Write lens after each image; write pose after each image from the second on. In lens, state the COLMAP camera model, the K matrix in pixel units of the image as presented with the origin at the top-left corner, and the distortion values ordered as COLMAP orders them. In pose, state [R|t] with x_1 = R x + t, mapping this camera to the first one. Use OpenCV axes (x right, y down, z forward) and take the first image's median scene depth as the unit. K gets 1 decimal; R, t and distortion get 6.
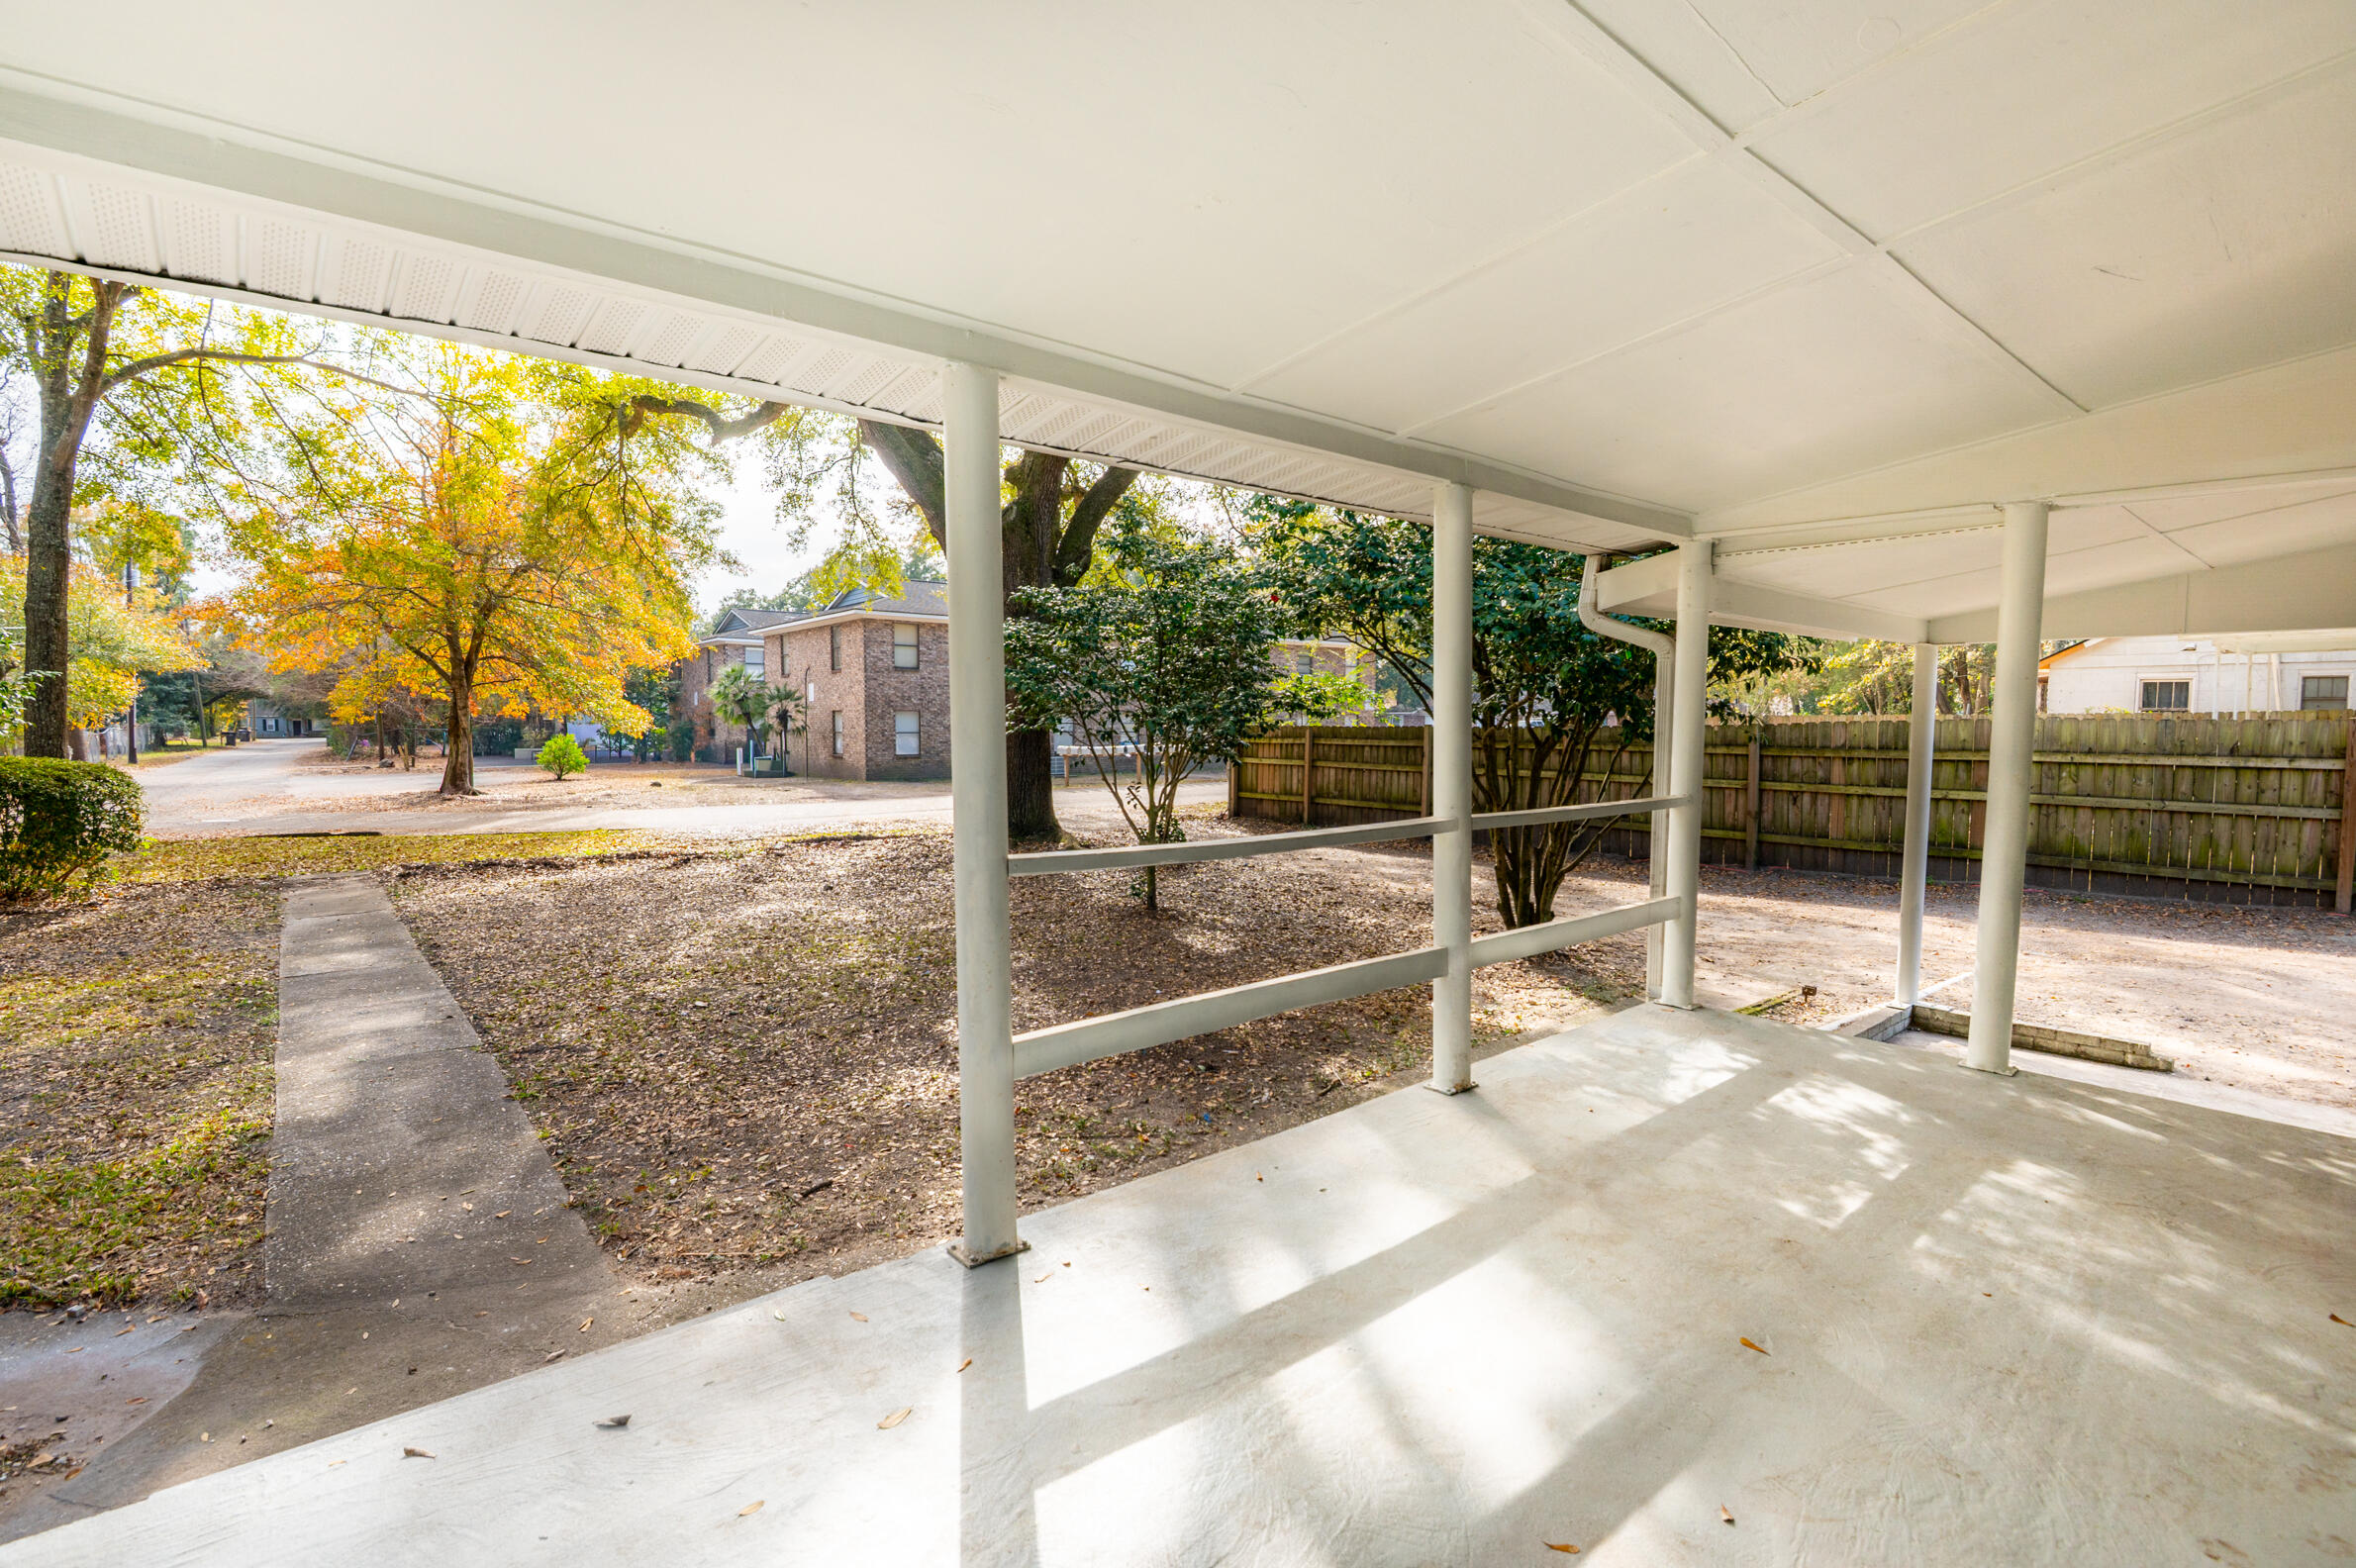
lens RADIAL K [[1085.9, 0, 1179.7], [0, 1085.9, 807.6], [0, 0, 1]] dist [-0.035855, -0.000956]
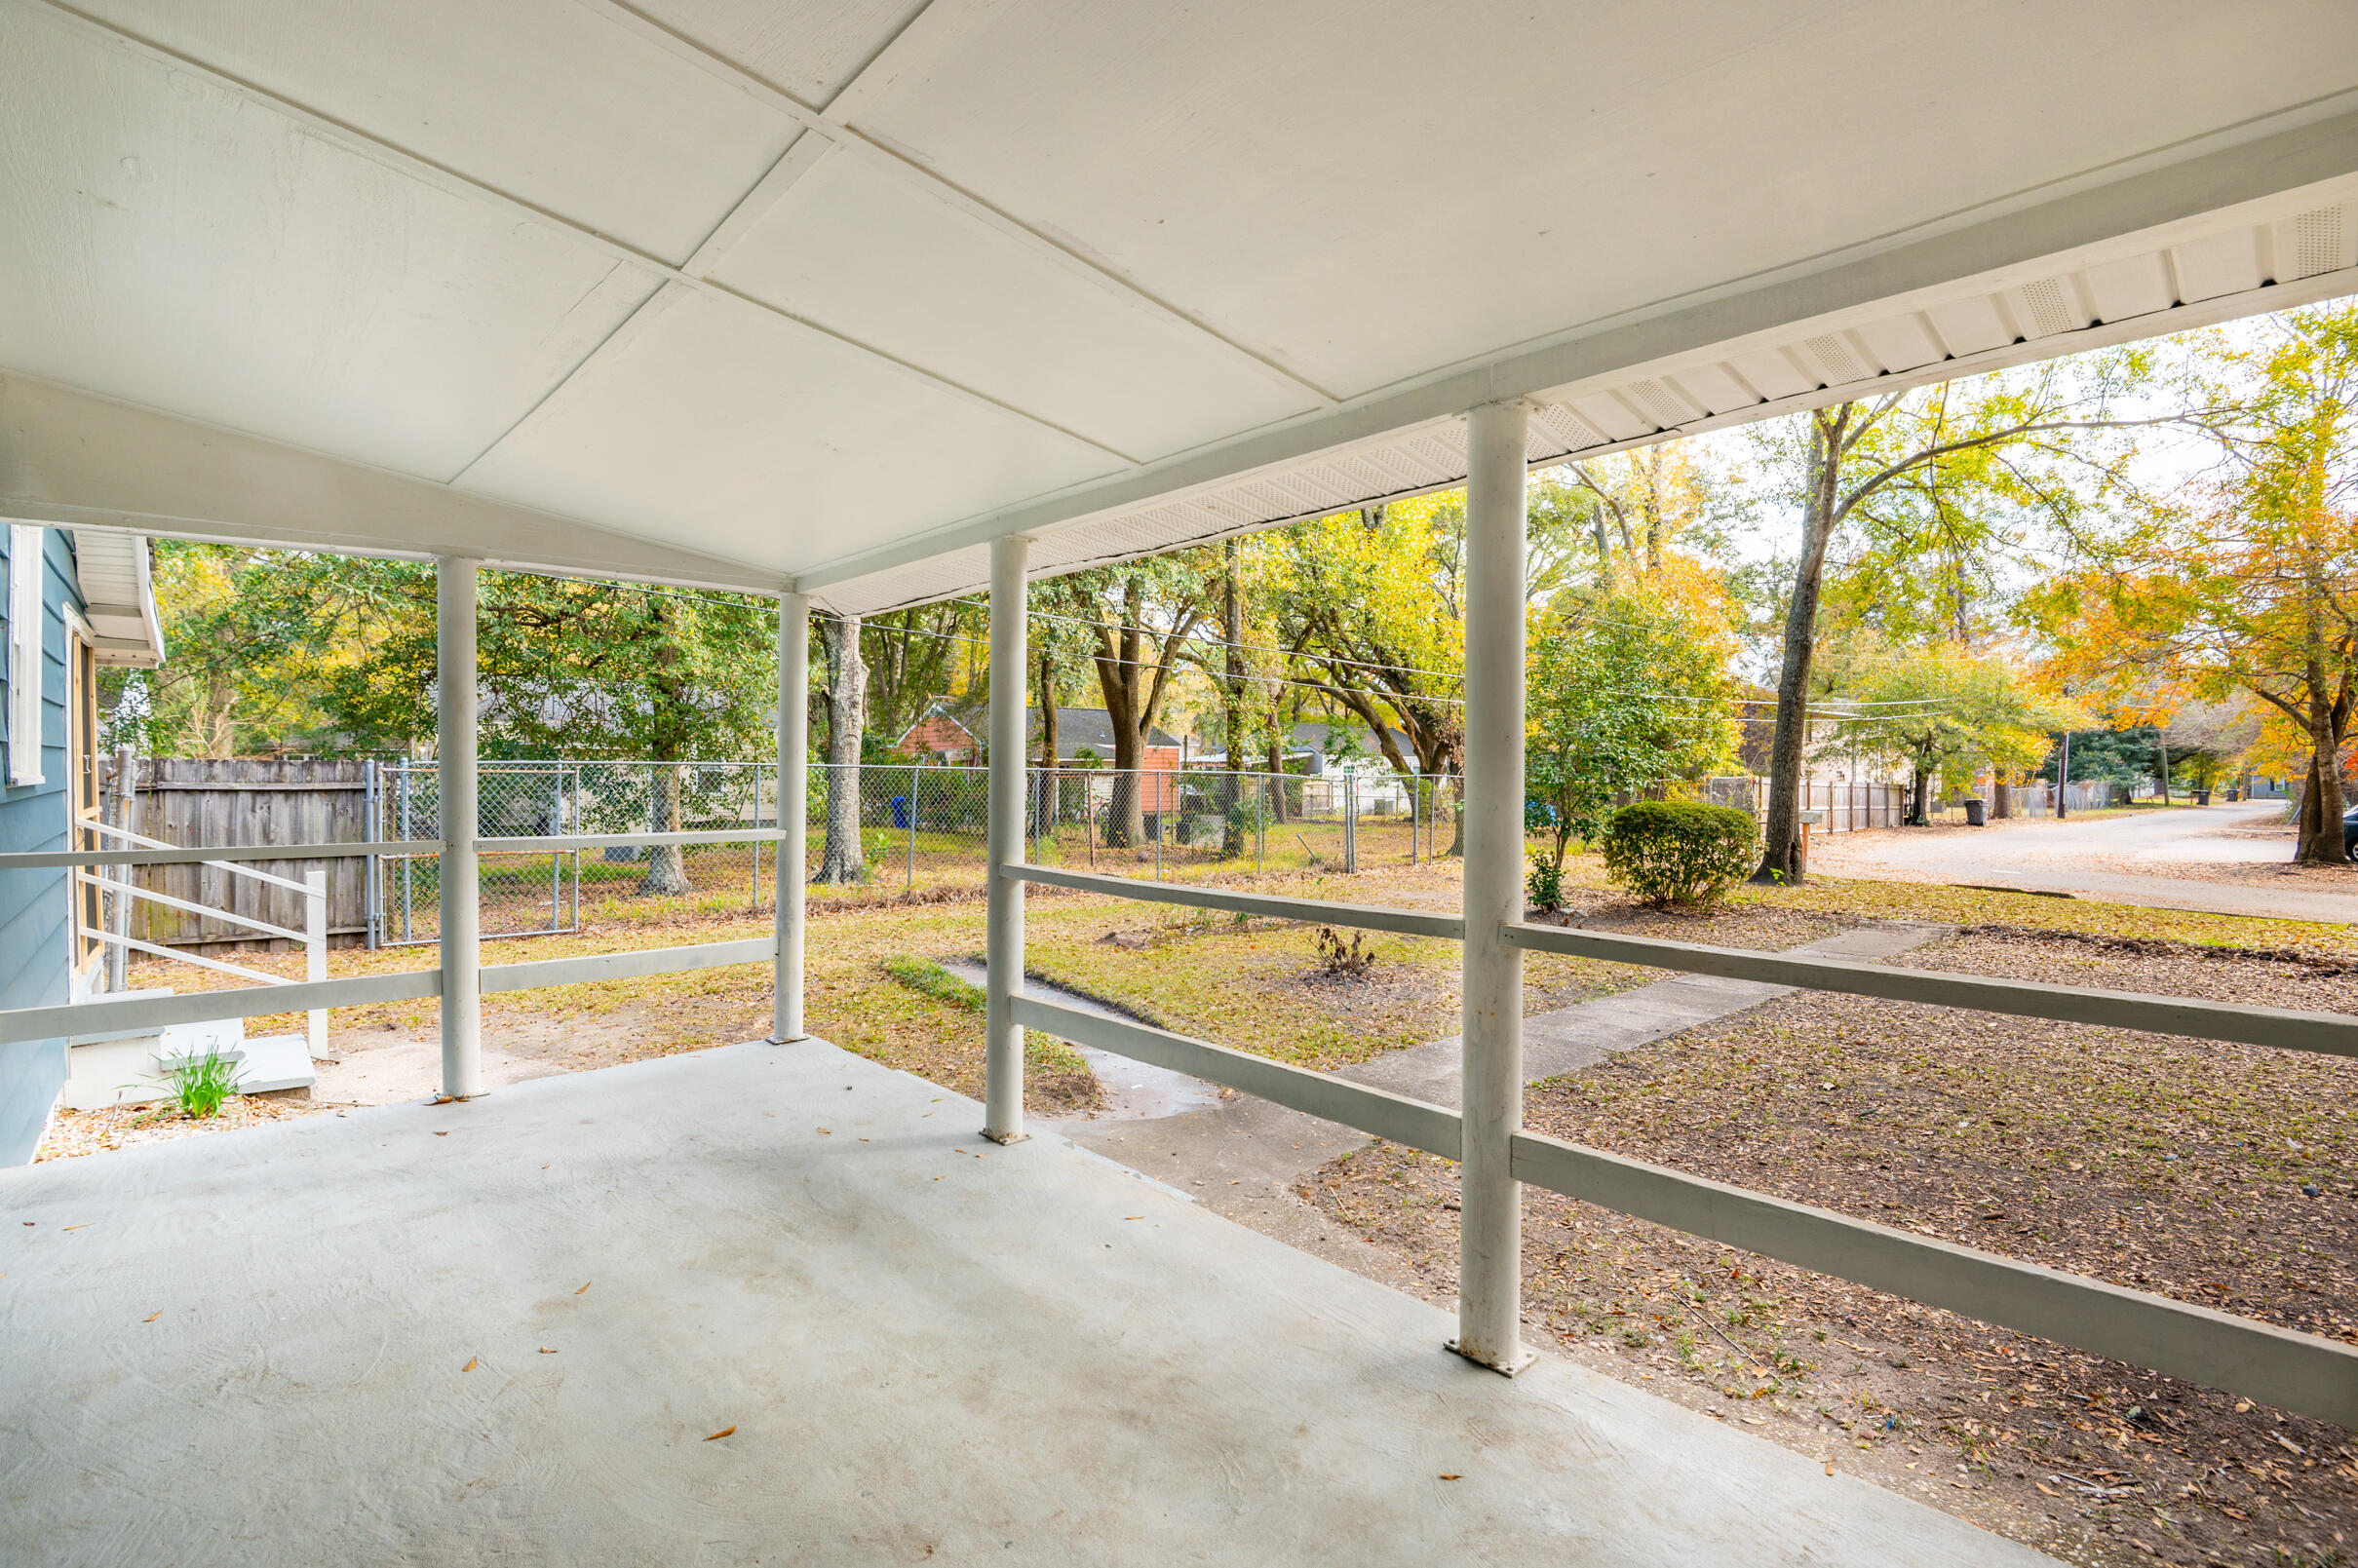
lens RADIAL K [[1081.0, 0, 1171.7], [0, 1081.0, 781.3], [0, 0, 1]] dist [-0.006274, -0.007876]
pose [[0.034743, 0.003278, -0.999391, 0.147066], [-0.083863, 0.996477, 0.000353, -0.009558], [0.995871, 0.083800, 0.034896, 0.129423]]
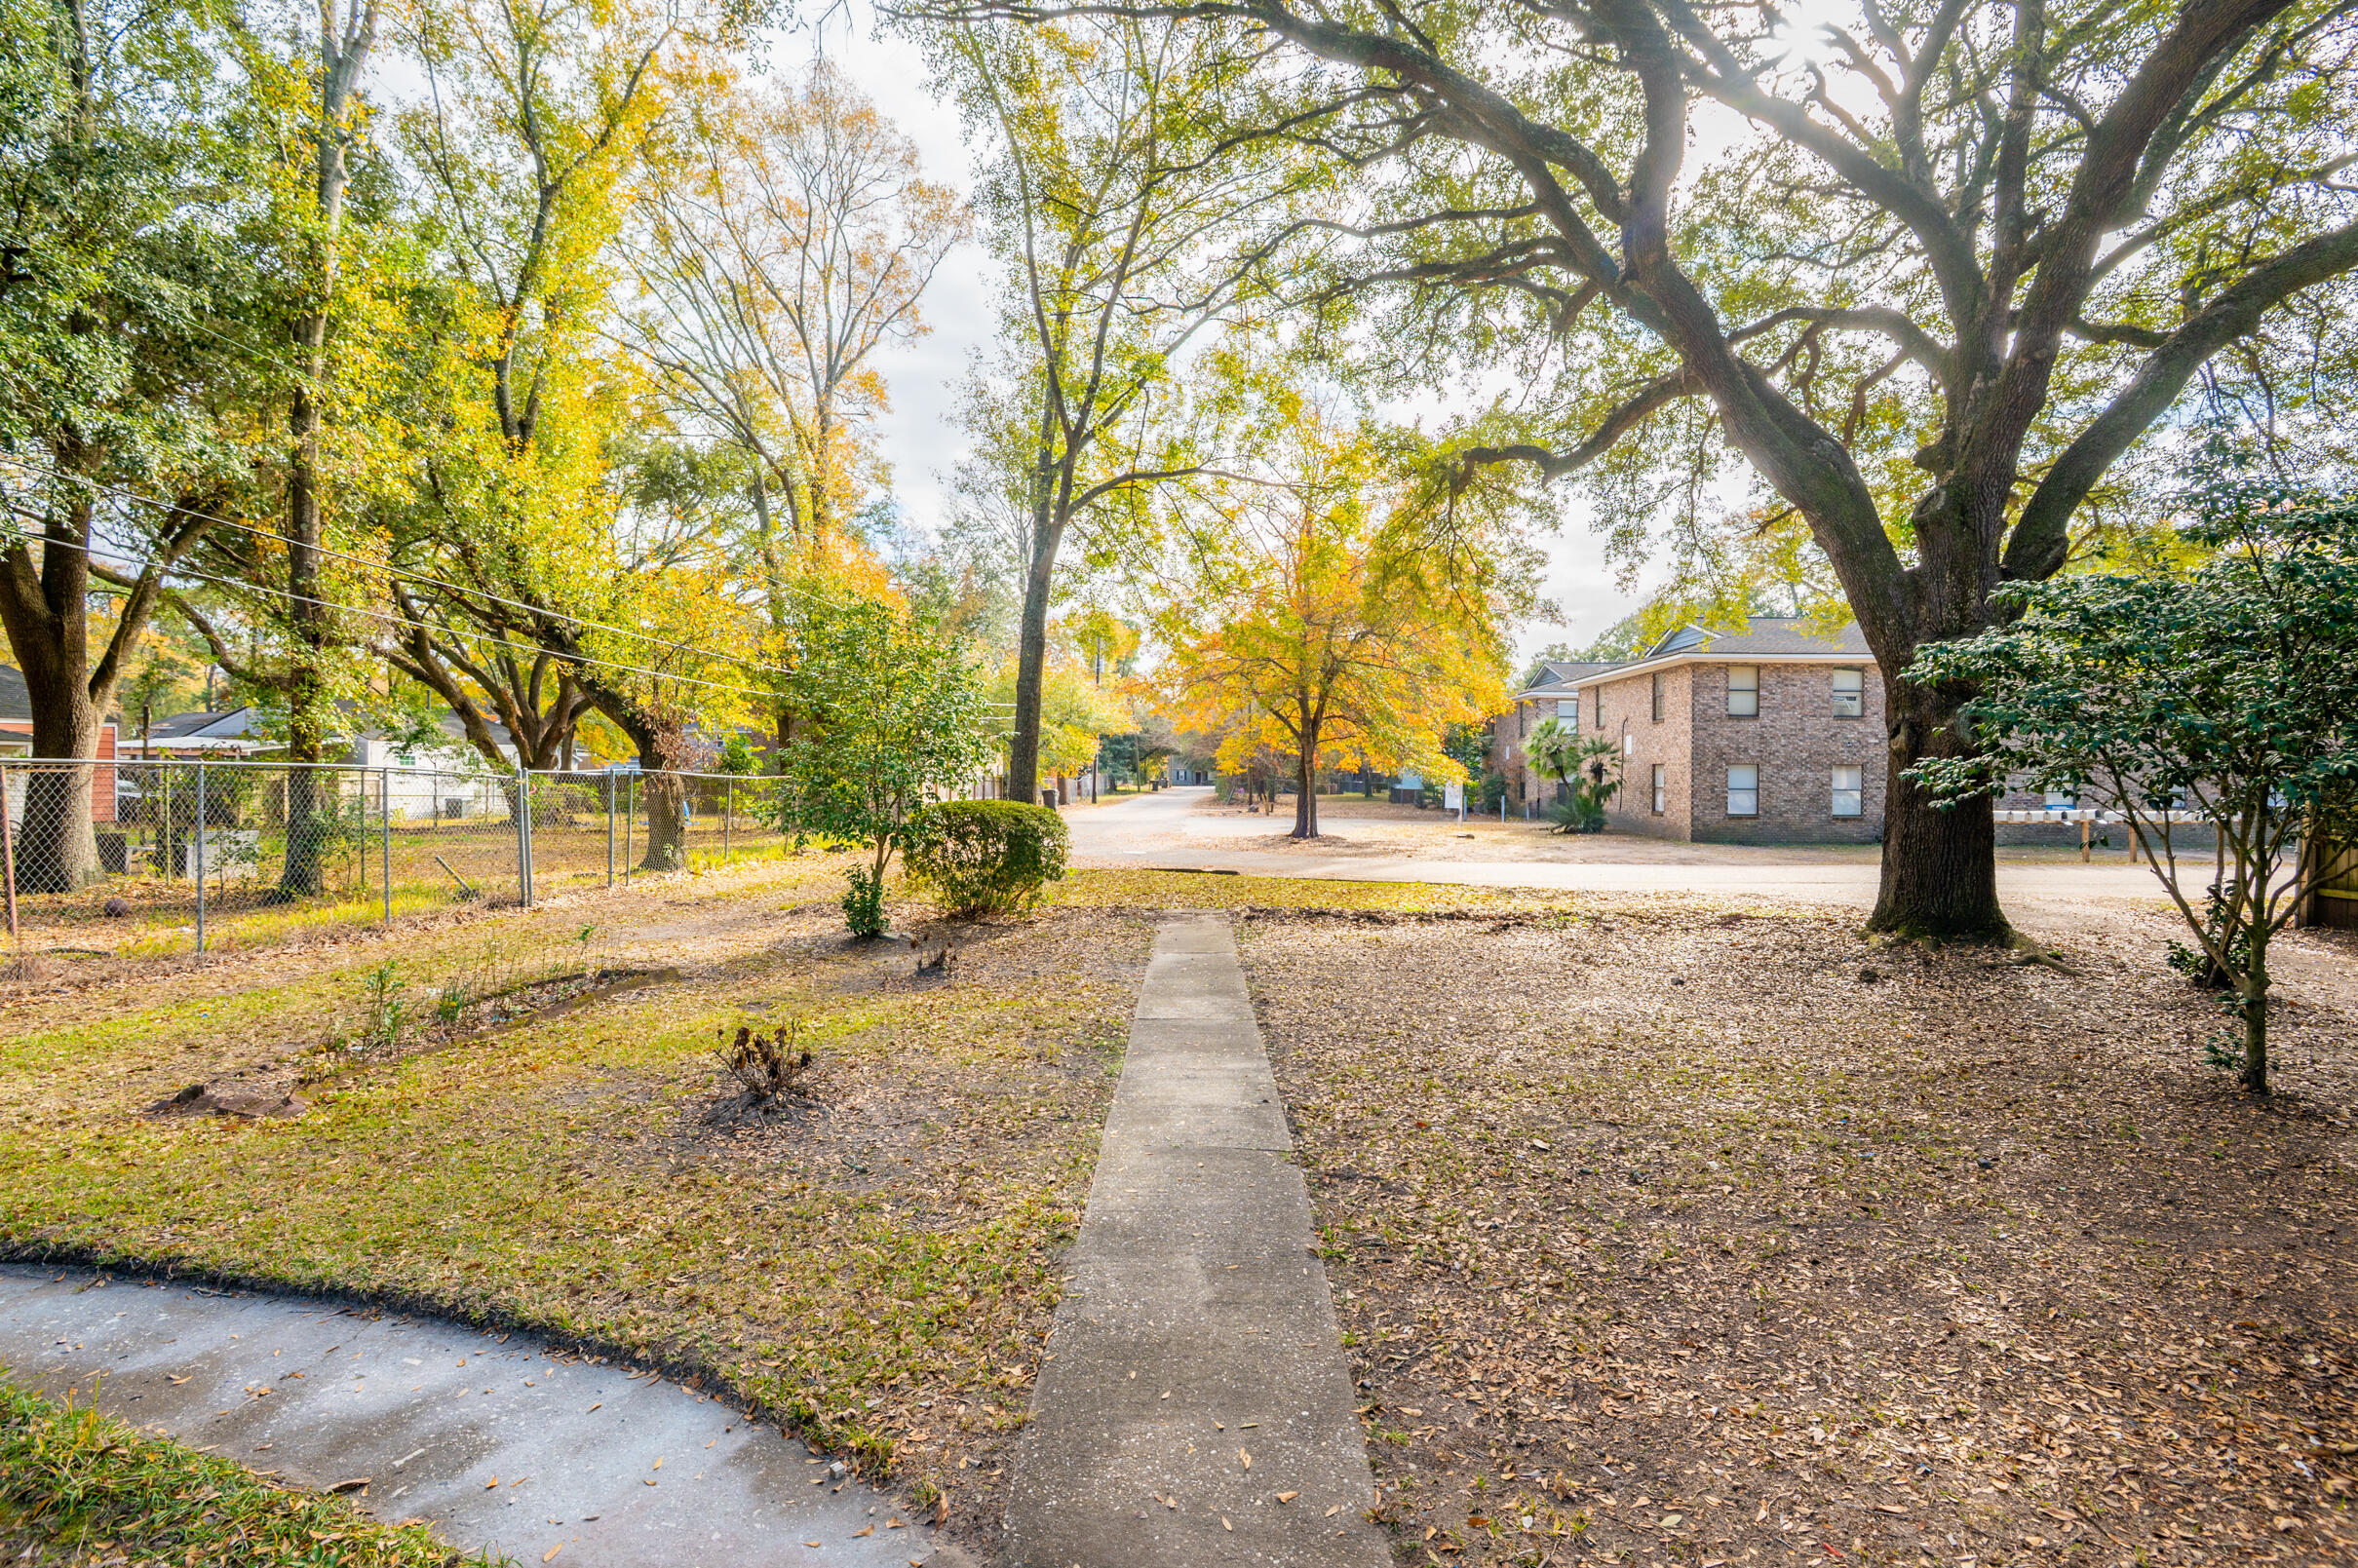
lens RADIAL K [[1081.0, 0, 1171.7], [0, 1081.0, 781.3], [0, 0, 1]] dist [-0.006274, -0.007876]
pose [[0.753109, 0.006042, -0.657868, -0.045612], [-0.054582, 0.997084, -0.053327, -0.006849], [0.655628, 0.076069, 0.751243, 0.075736]]
